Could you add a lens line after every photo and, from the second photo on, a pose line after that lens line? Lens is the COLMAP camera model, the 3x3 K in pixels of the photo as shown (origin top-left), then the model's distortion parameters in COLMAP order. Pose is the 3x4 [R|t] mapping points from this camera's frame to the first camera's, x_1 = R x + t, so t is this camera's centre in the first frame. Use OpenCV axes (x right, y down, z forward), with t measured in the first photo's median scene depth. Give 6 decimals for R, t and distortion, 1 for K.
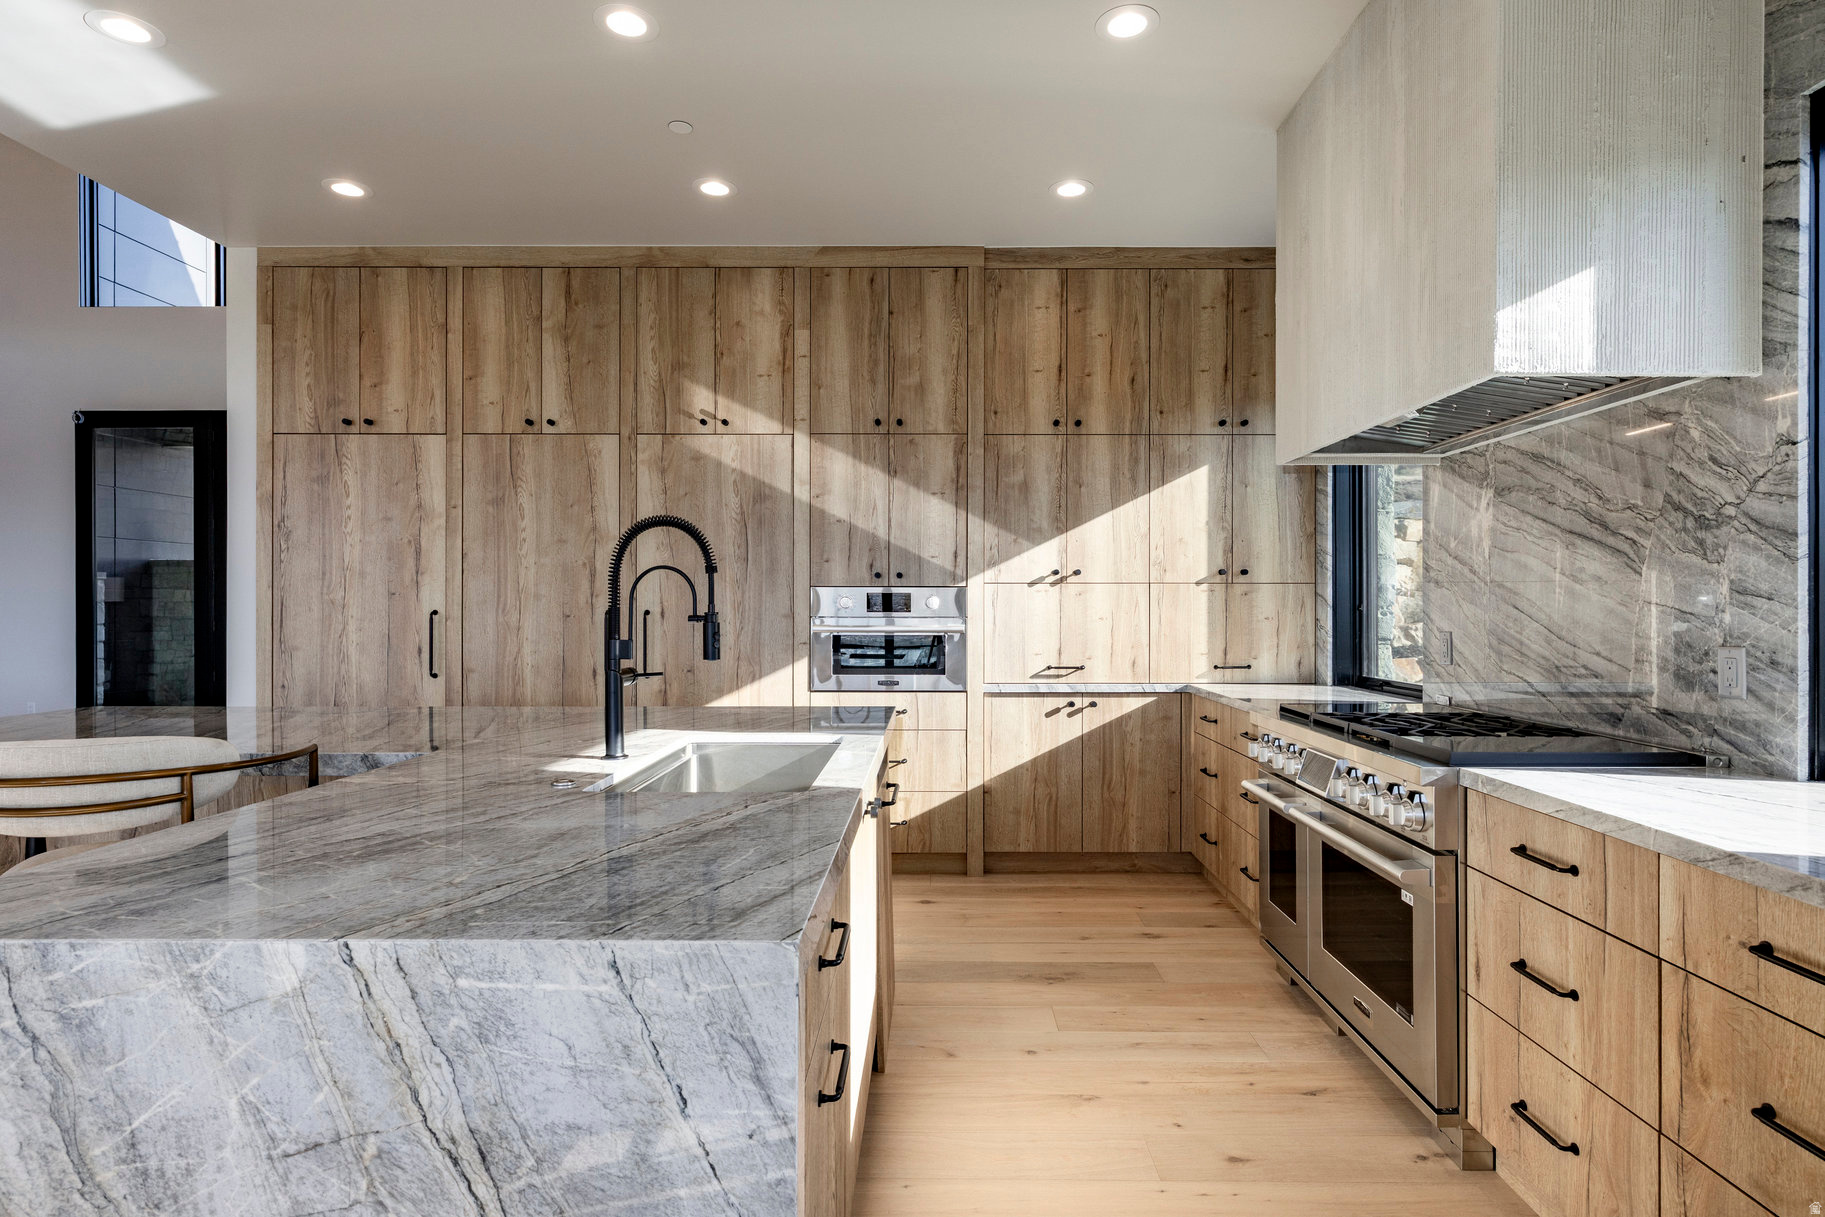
lens RADIAL K [[950.2, 0, 932.7], [0, 950.2, 605.5], [0, 0, 1]] dist [0.000336, 0.001532]
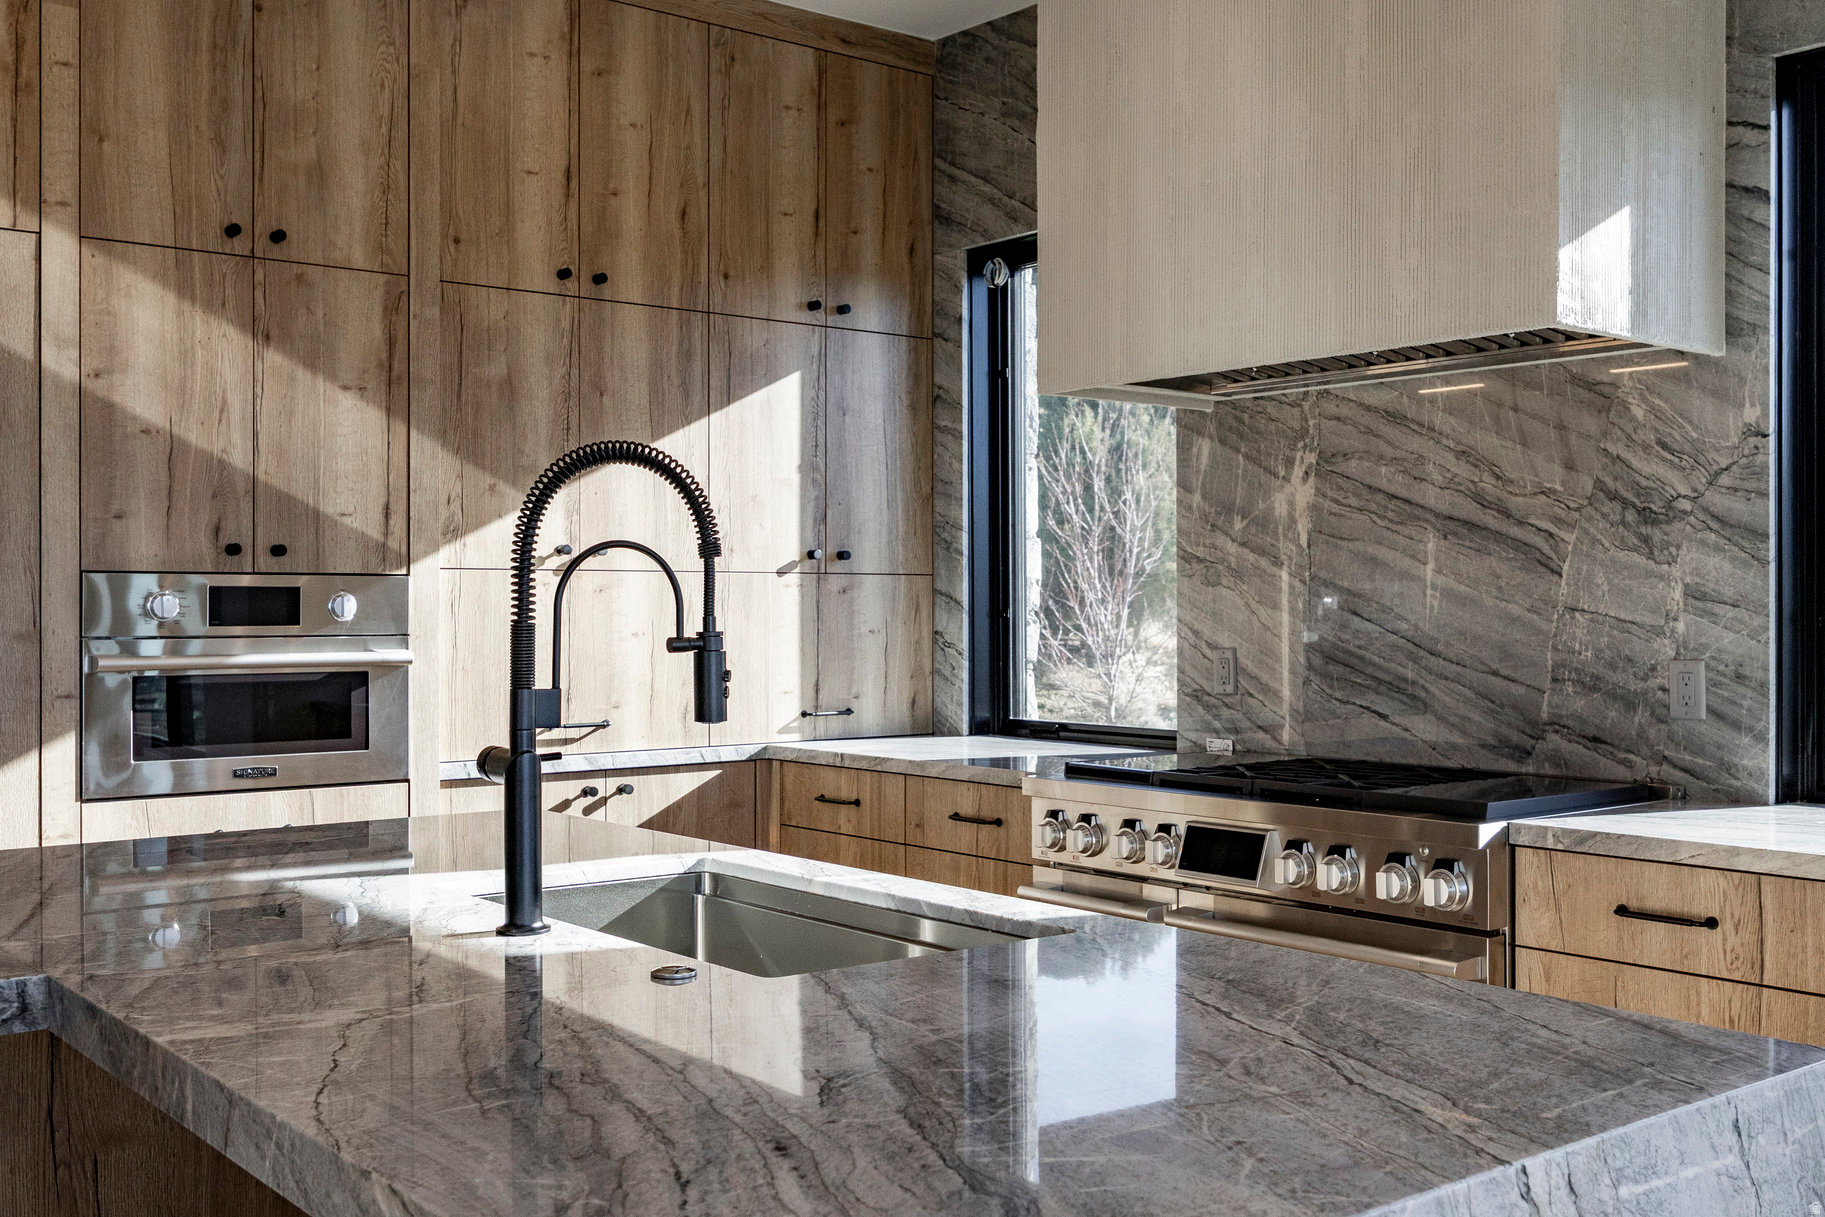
lens RADIAL K [[1821.4, 0, 911.9], [0, 1821.4, 605.0], [0, 0, 1]] dist [0.001545, 0.002177]
pose [[0.778277, -0.000553, 0.627921, -0.367829], [0.000314, 1.000000, 0.000492, -0.004048], [-0.627921, -0.000185, 0.778277, 0.068033]]
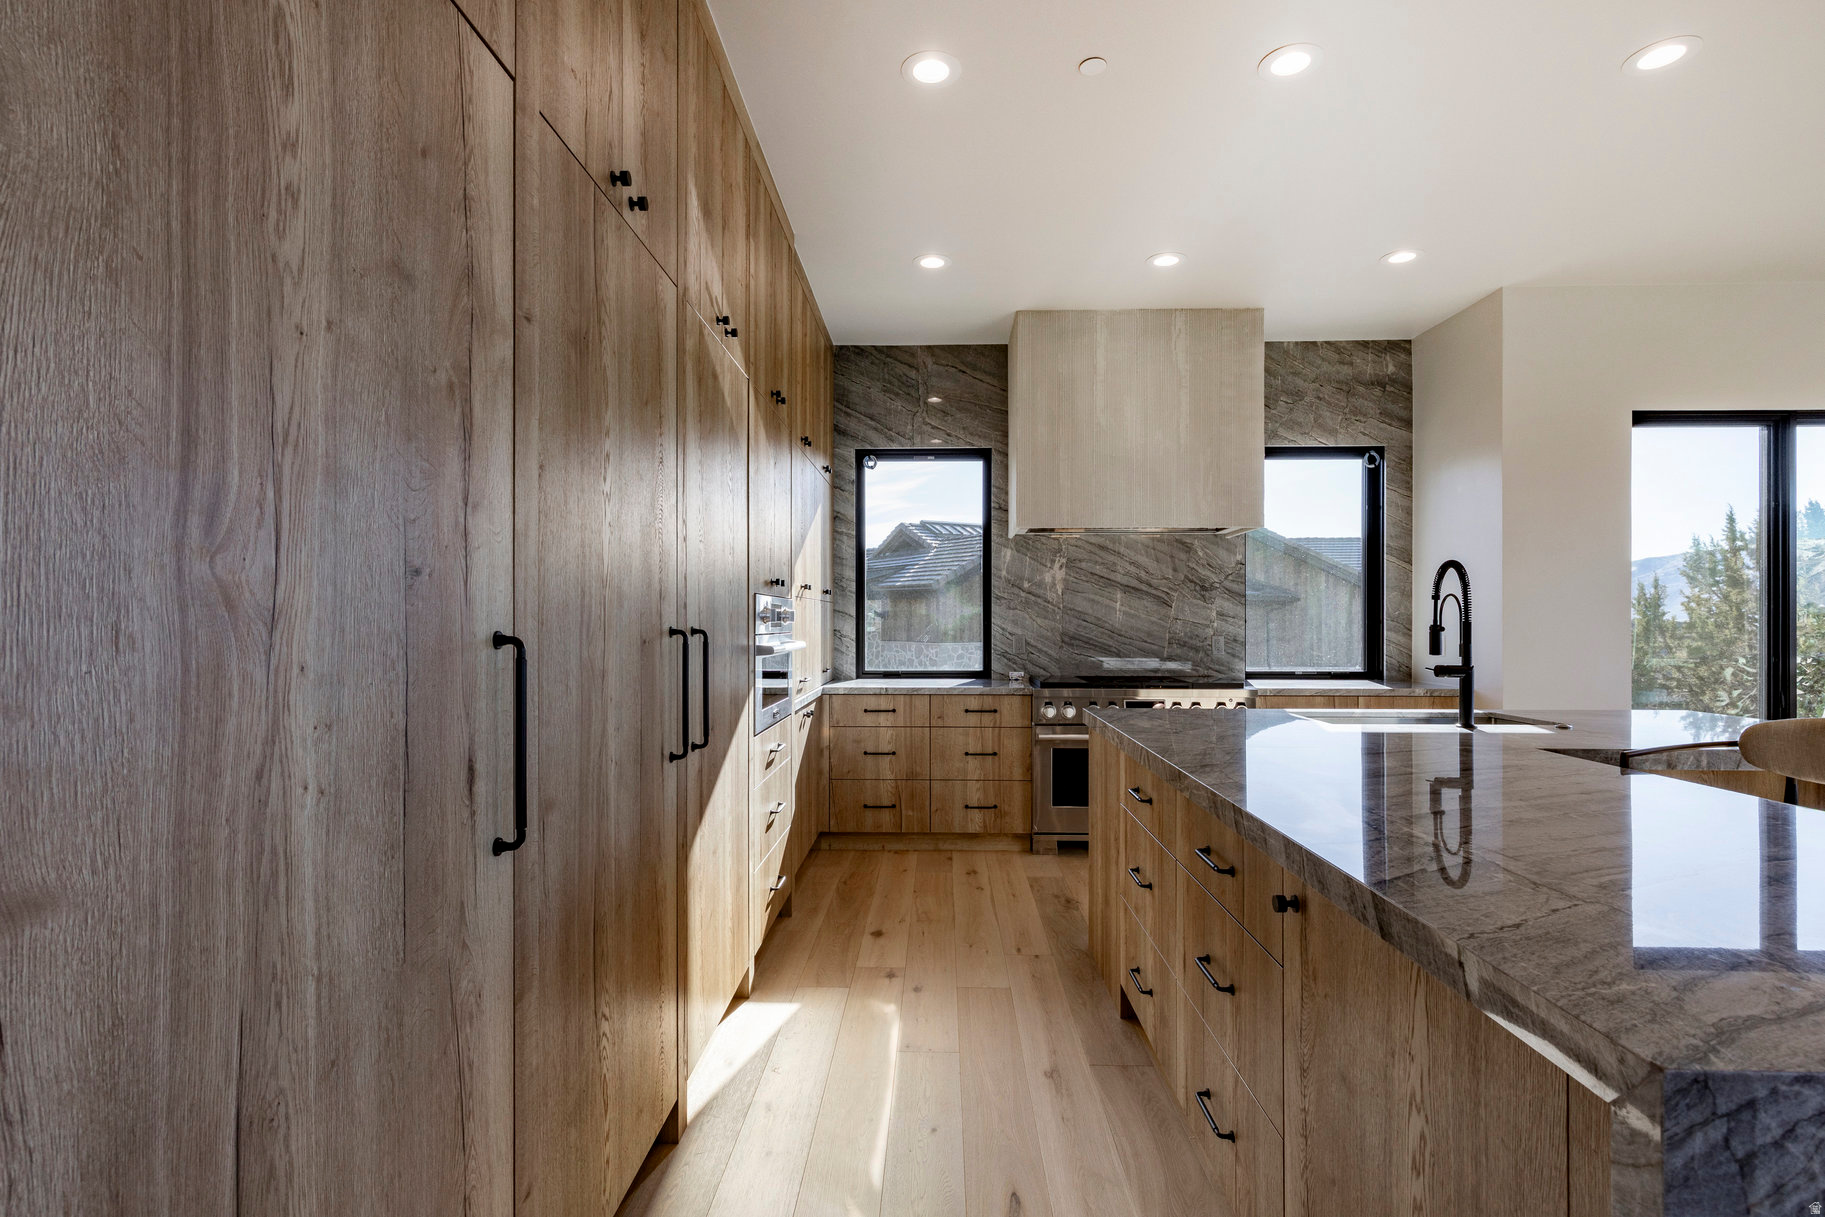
lens RADIAL K [[879.9, 0, 913.5], [0, 879.9, 616.3], [0, 0, 1]] dist [0.001369, 0.000252]
pose [[0.026280, 0.004532, 0.999644, -0.804508], [-0.001179, 0.999989, -0.004502, 0.000733], [-0.999654, -0.001060, 0.026285, 0.859747]]
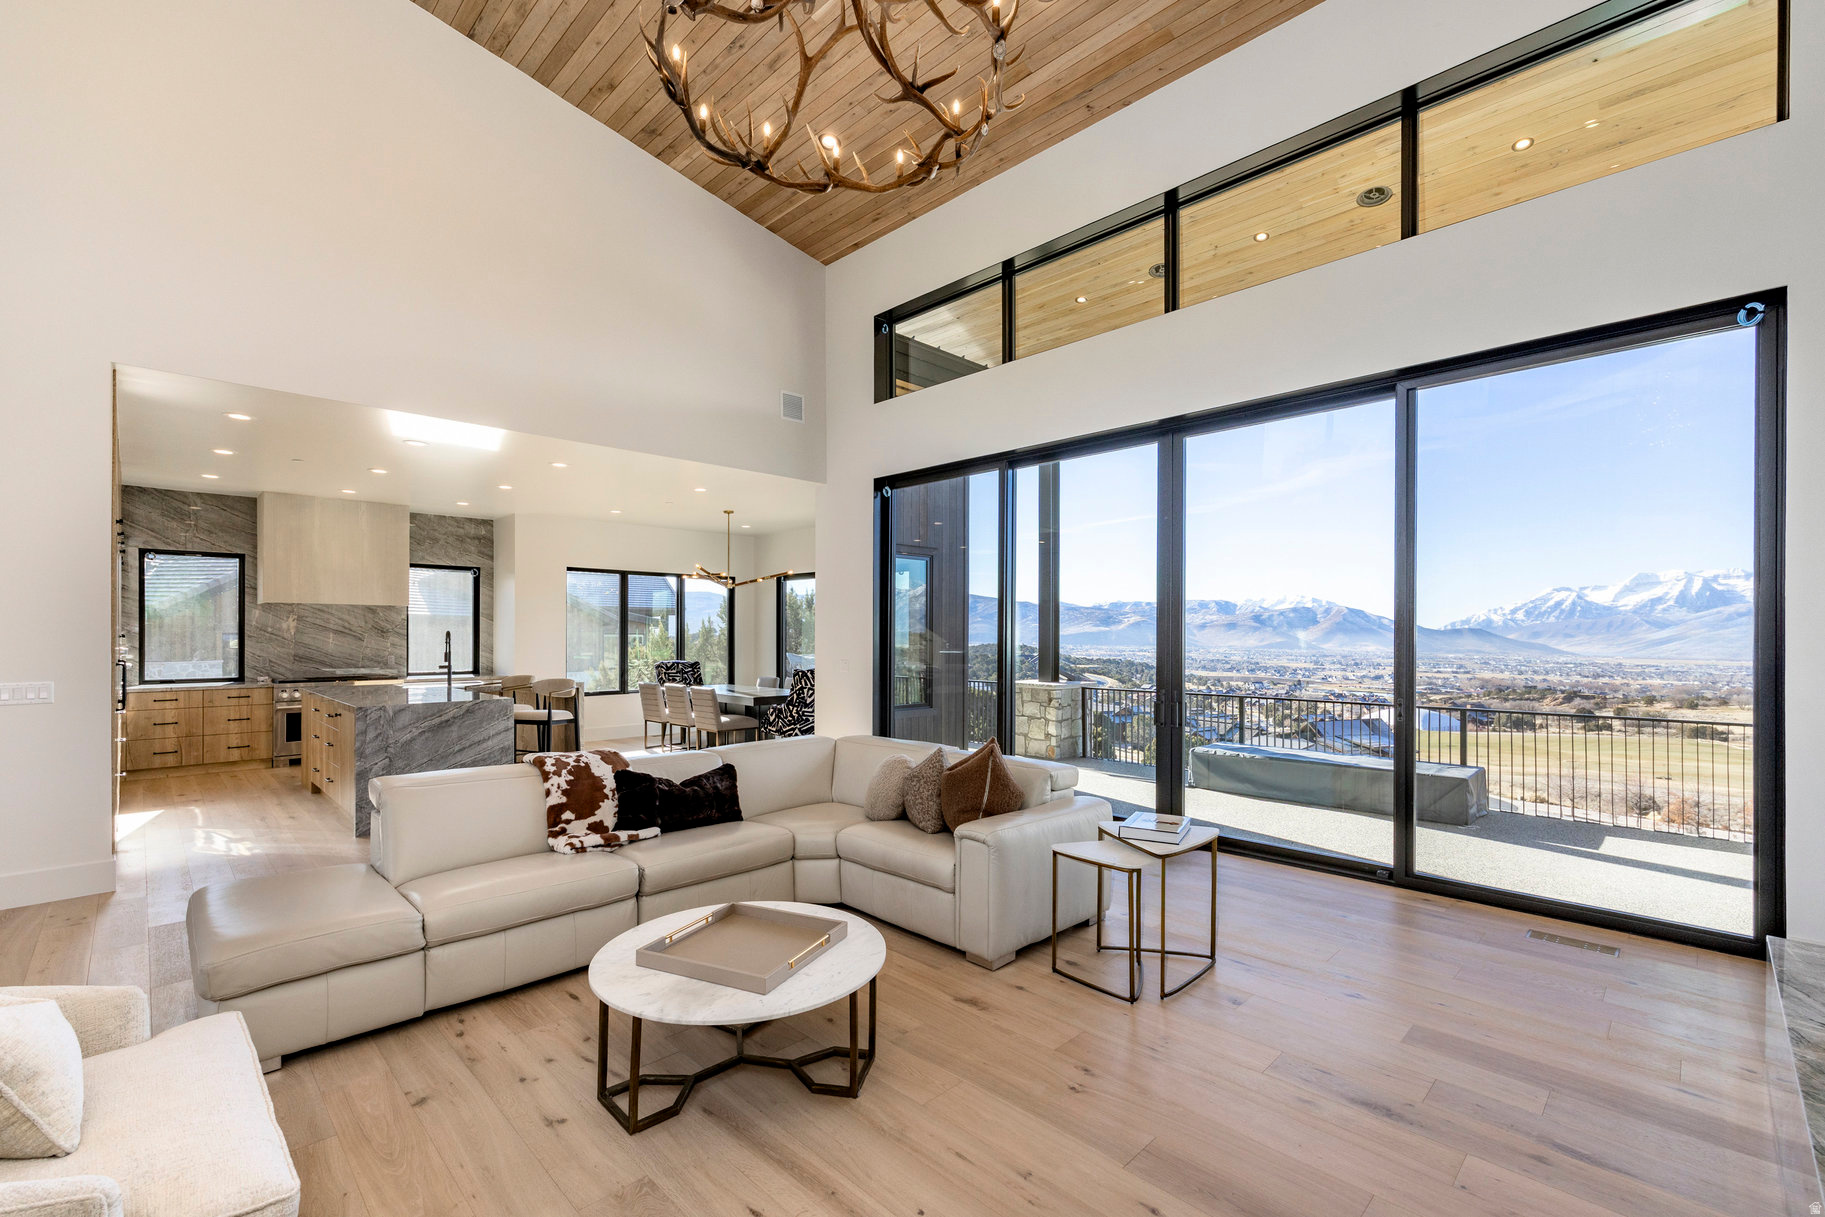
lens RADIAL K [[773.8, 0, 910.3], [0, 773.8, 634.3], [0, 0, 1]] dist [-0.000696, 0.000535]
pose [[-0.709033, 0.000963, 0.705174, -2.124244], [-0.000048, 0.999999, -0.001414, -0.033214], [-0.705175, -0.001036, -0.709033, 0.982066]]
